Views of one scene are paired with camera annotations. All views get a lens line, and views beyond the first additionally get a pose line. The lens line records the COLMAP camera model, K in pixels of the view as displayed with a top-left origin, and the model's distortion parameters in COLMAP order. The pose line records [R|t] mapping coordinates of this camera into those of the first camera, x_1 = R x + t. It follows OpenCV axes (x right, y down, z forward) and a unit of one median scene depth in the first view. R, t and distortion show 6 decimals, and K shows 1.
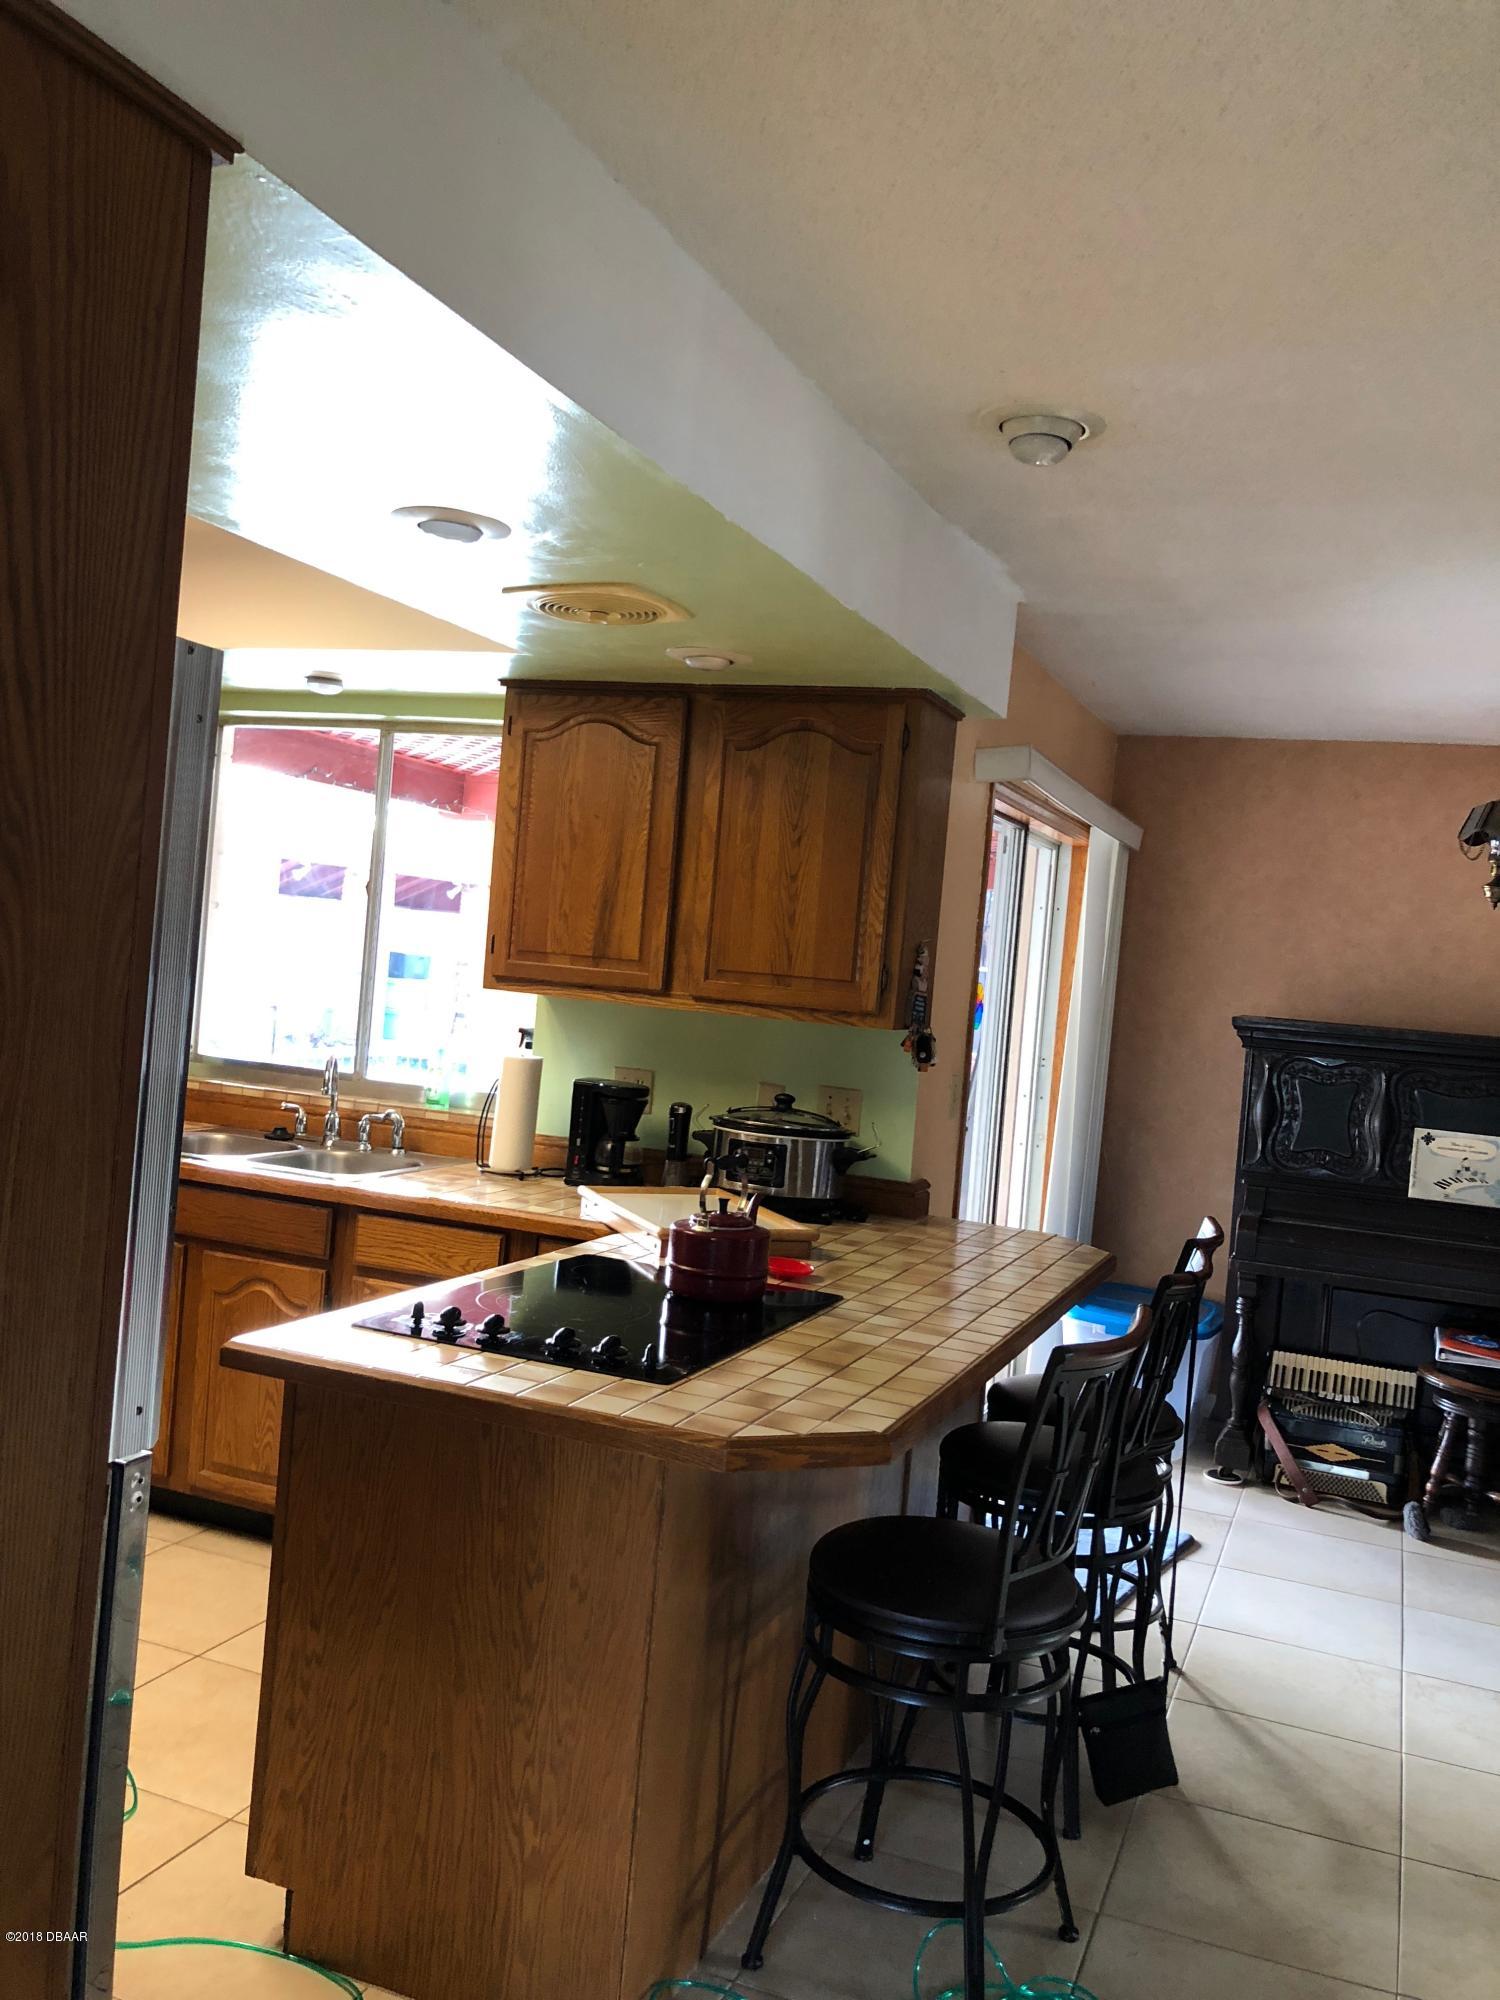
lens RADIAL K [[1621.7, 0, 763.9], [0, 1621.7, 982.8], [0, 0, 1]] dist [0.042632, -0.068682]
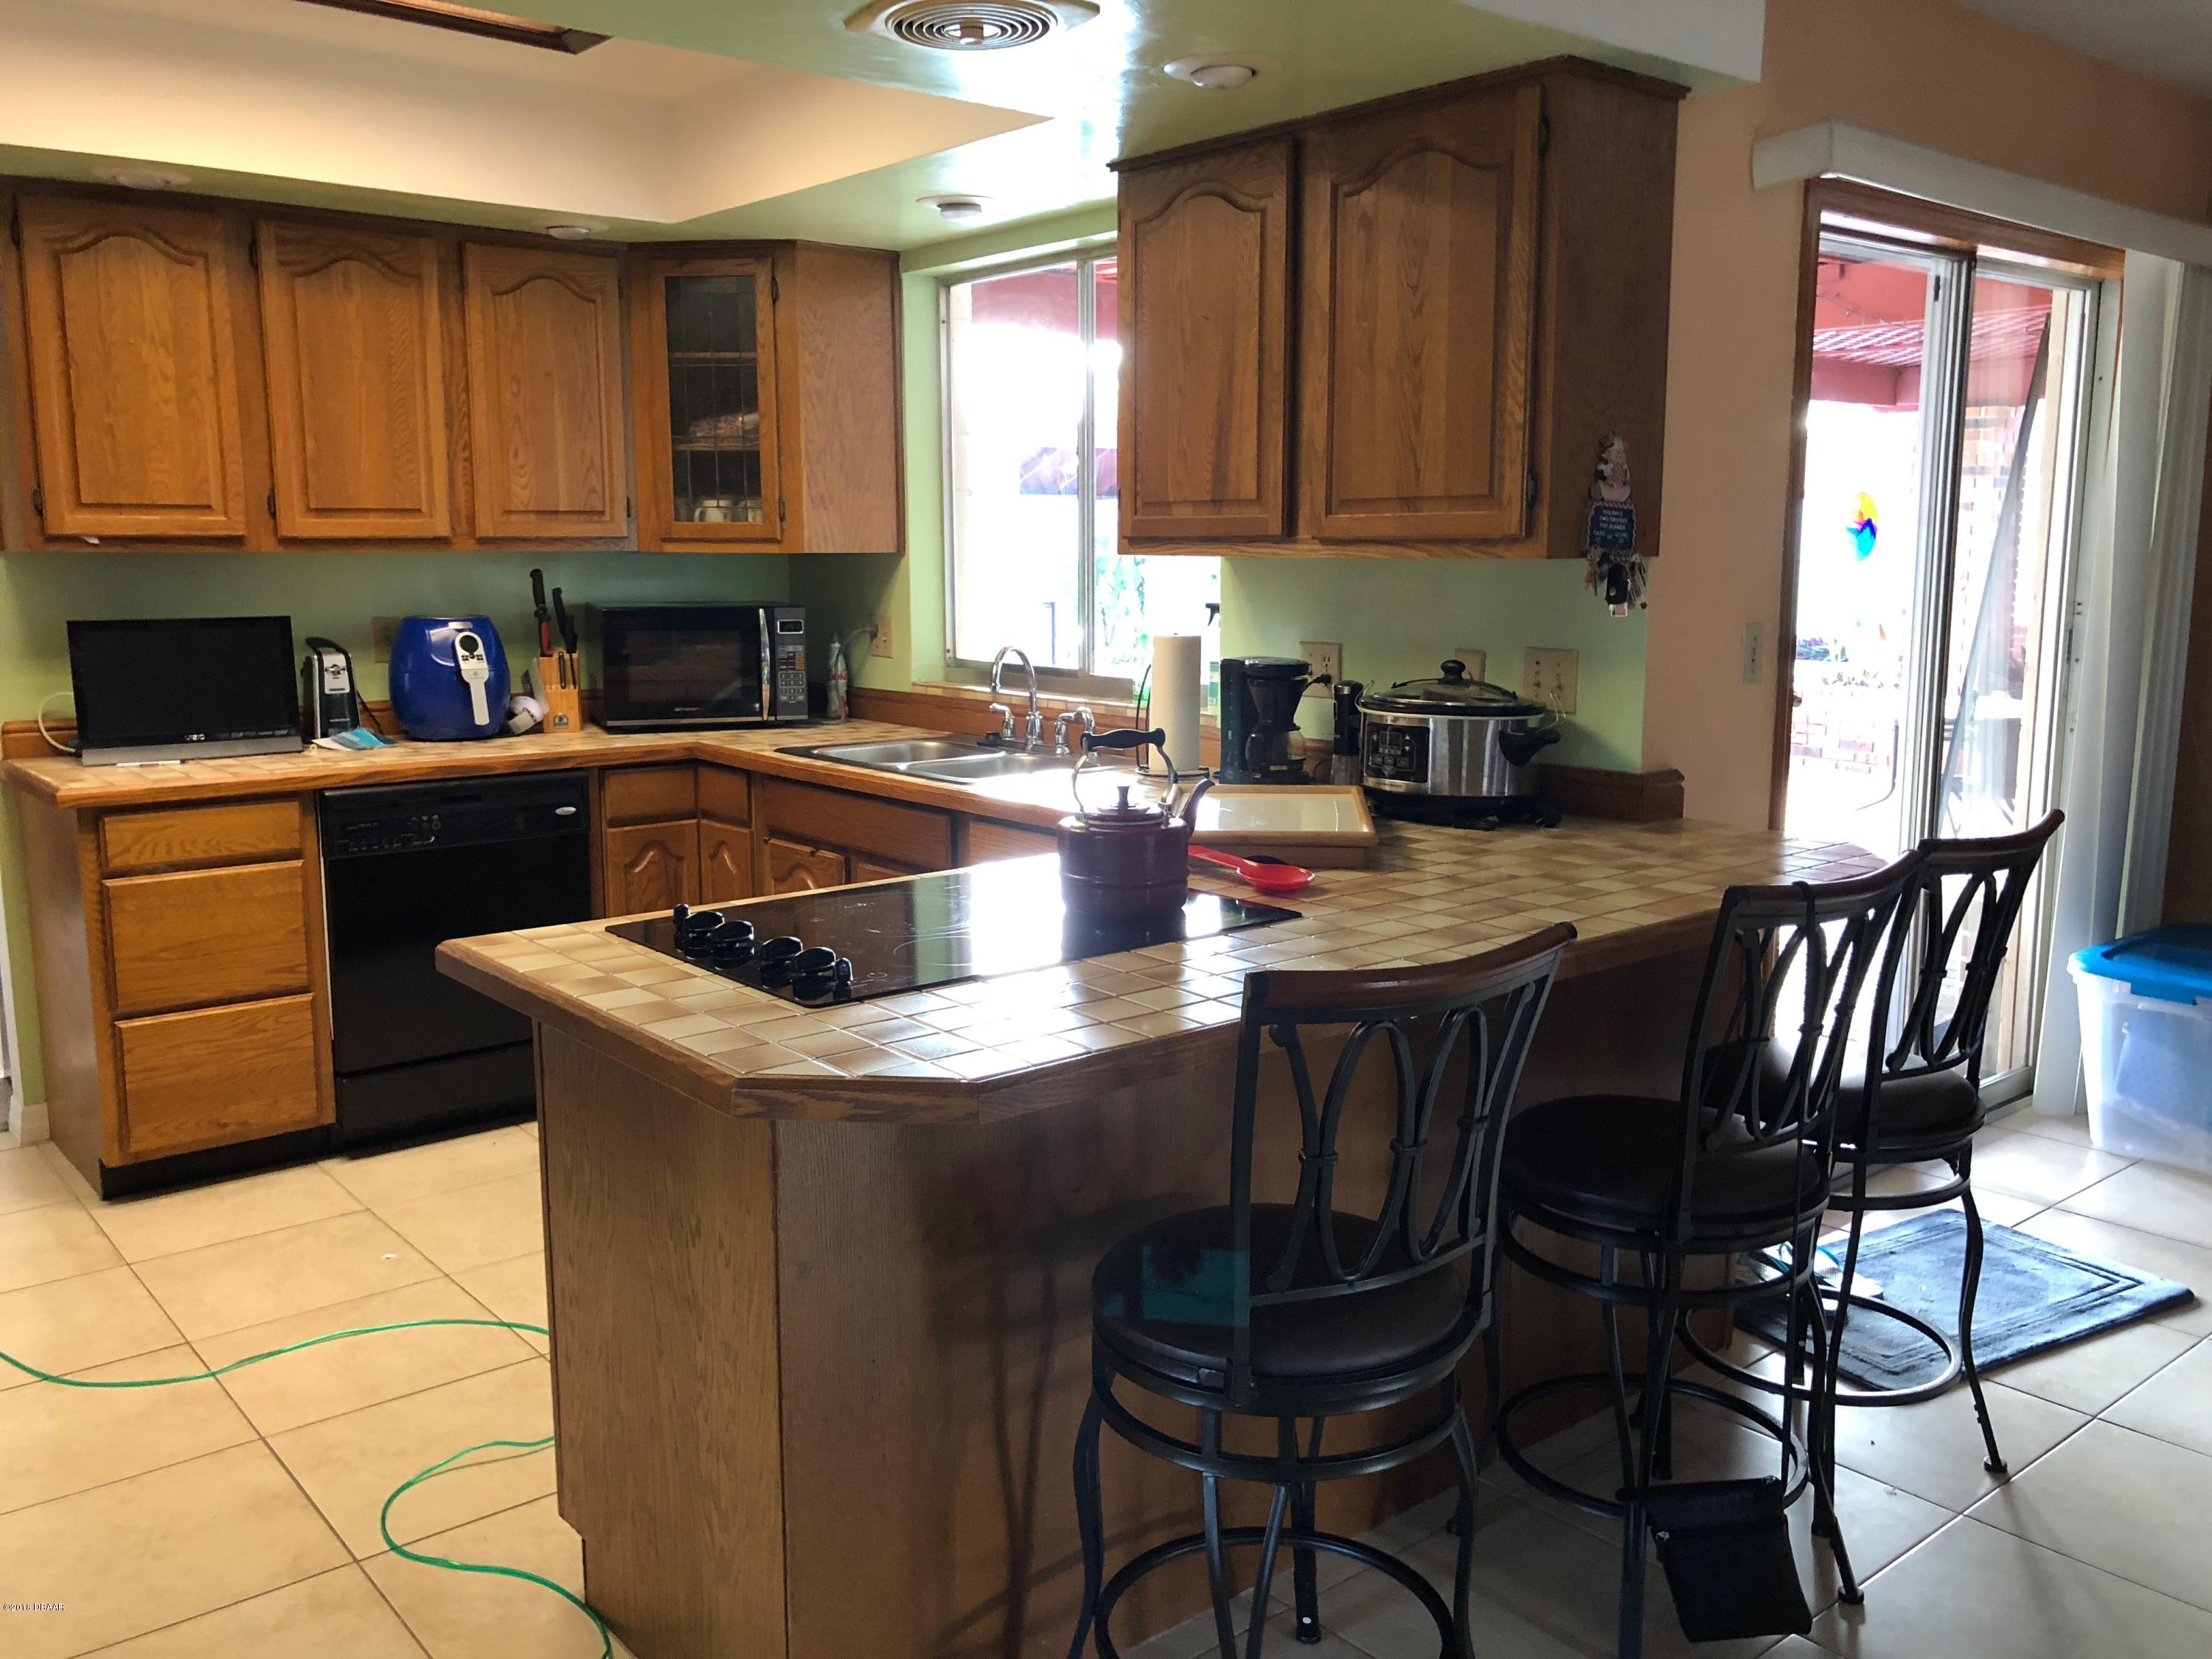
lens RADIAL K [[1793.7, 0, 1109.2], [0, 1793.7, 814.4], [0, 0, 1]] dist [0.042632, -0.068682]
pose [[0.877890, -0.011677, -0.478720, 0.273837], [0.067805, 0.992661, 0.100130, 0.046033], [0.474037, -0.120363, 0.872239, 0.192041]]
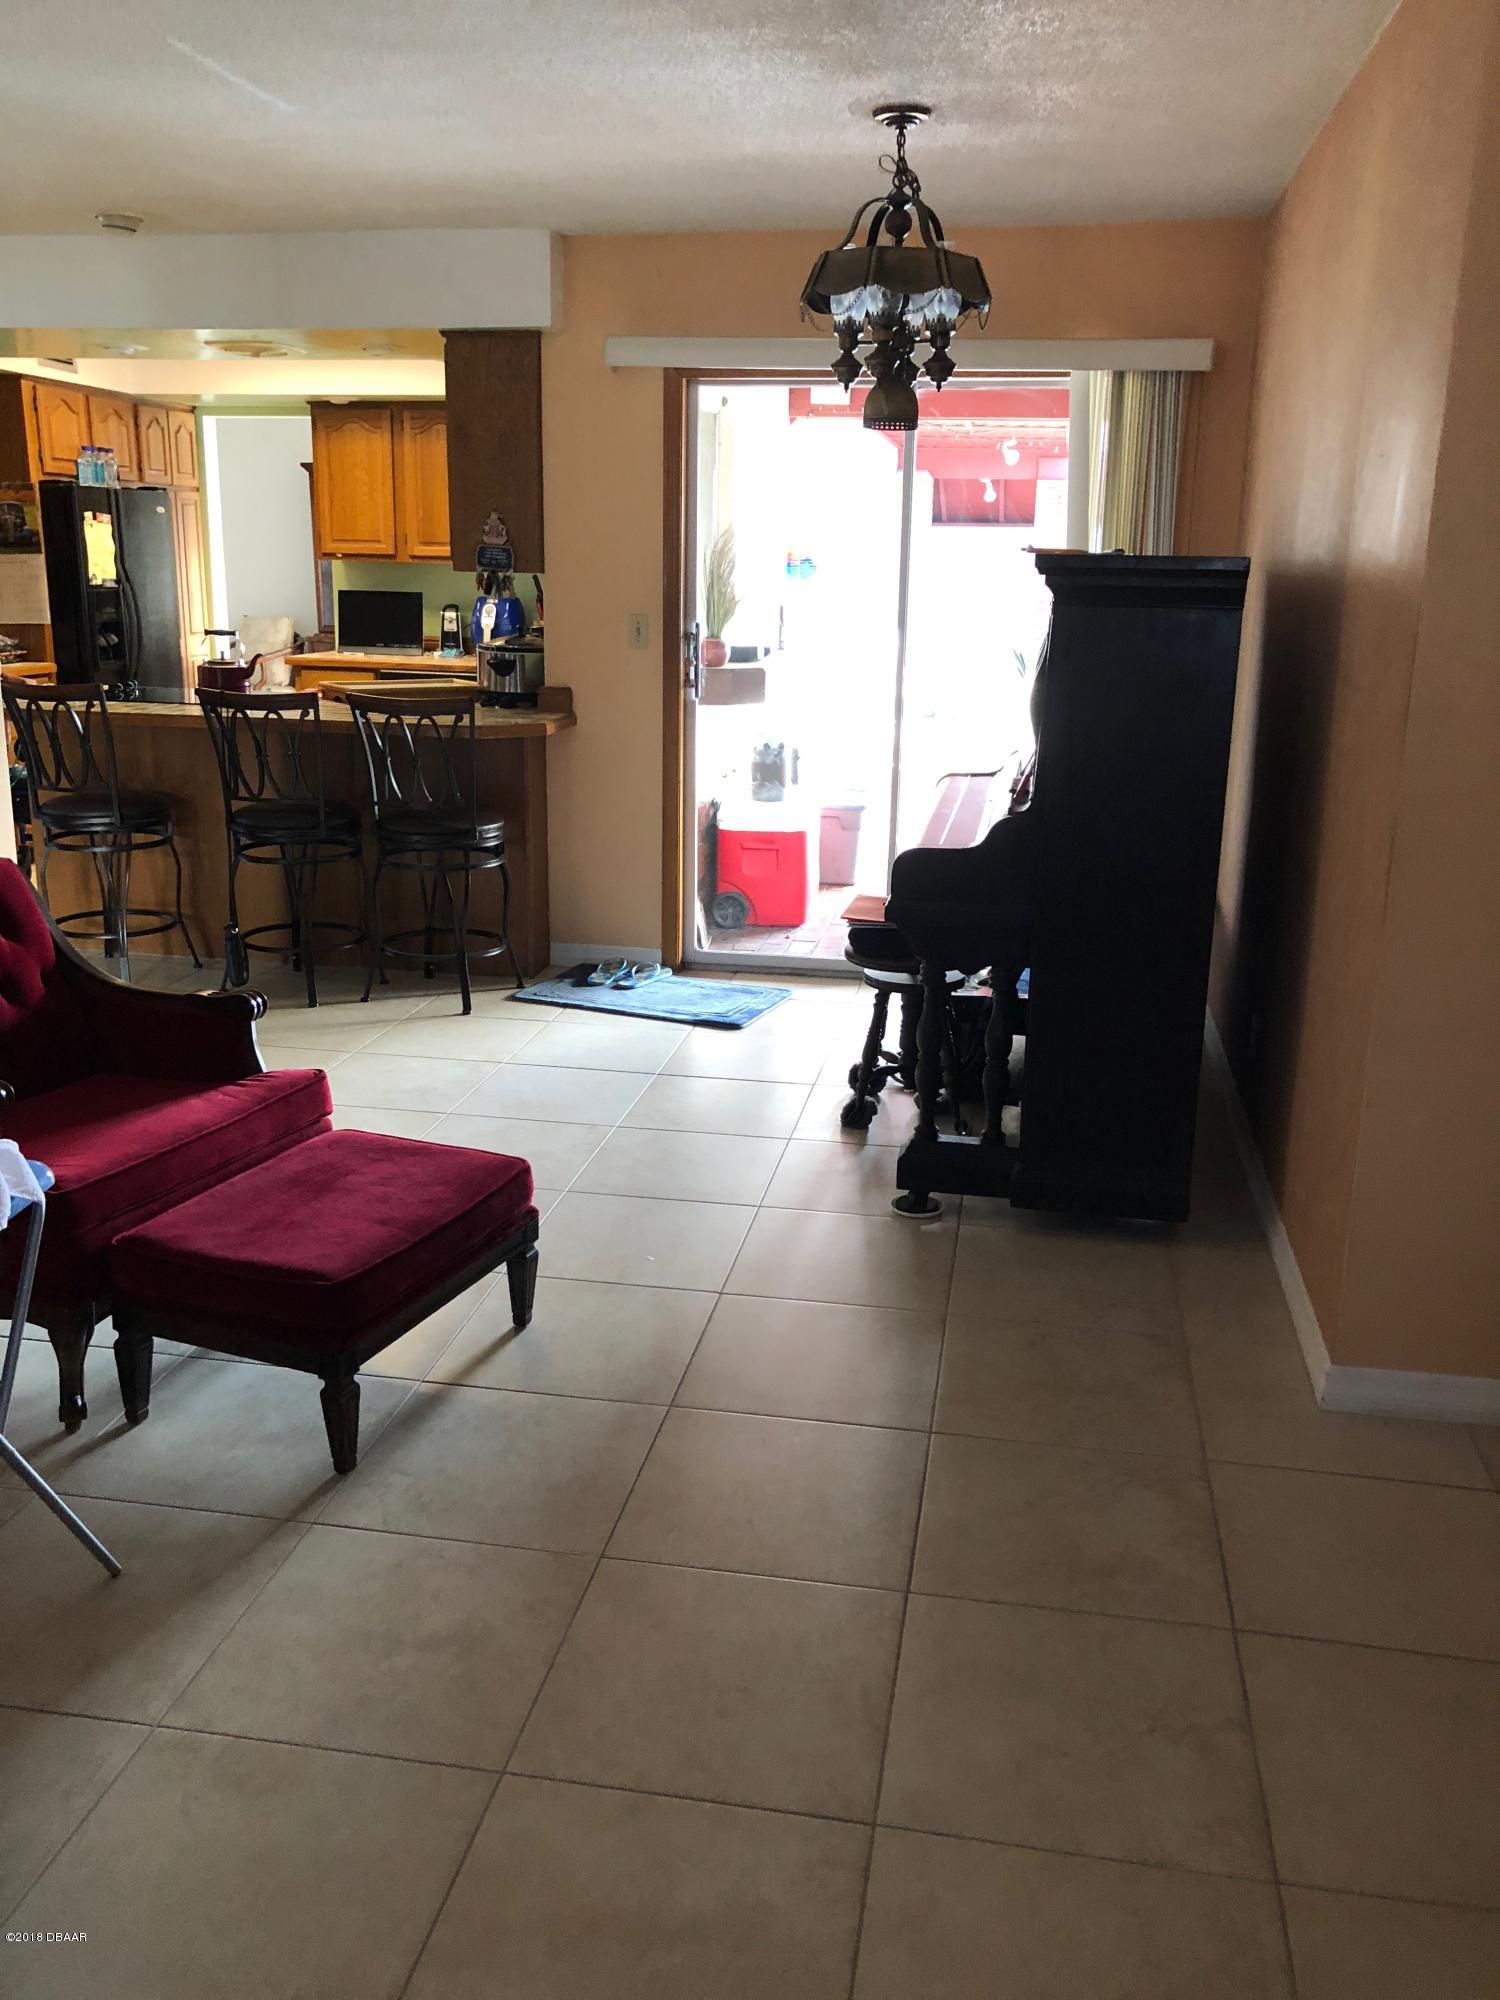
lens RADIAL K [[1621.7, 0, 753.3], [0, 1621.7, 995.7], [0, 0, 1]] dist [0.042632, -0.068682]
pose [[0.201167, 0.179179, -0.963030, 1.604653], [-0.015442, 0.983586, 0.179778, 0.135581], [0.979435, -0.021294, 0.200632, 0.916721]]
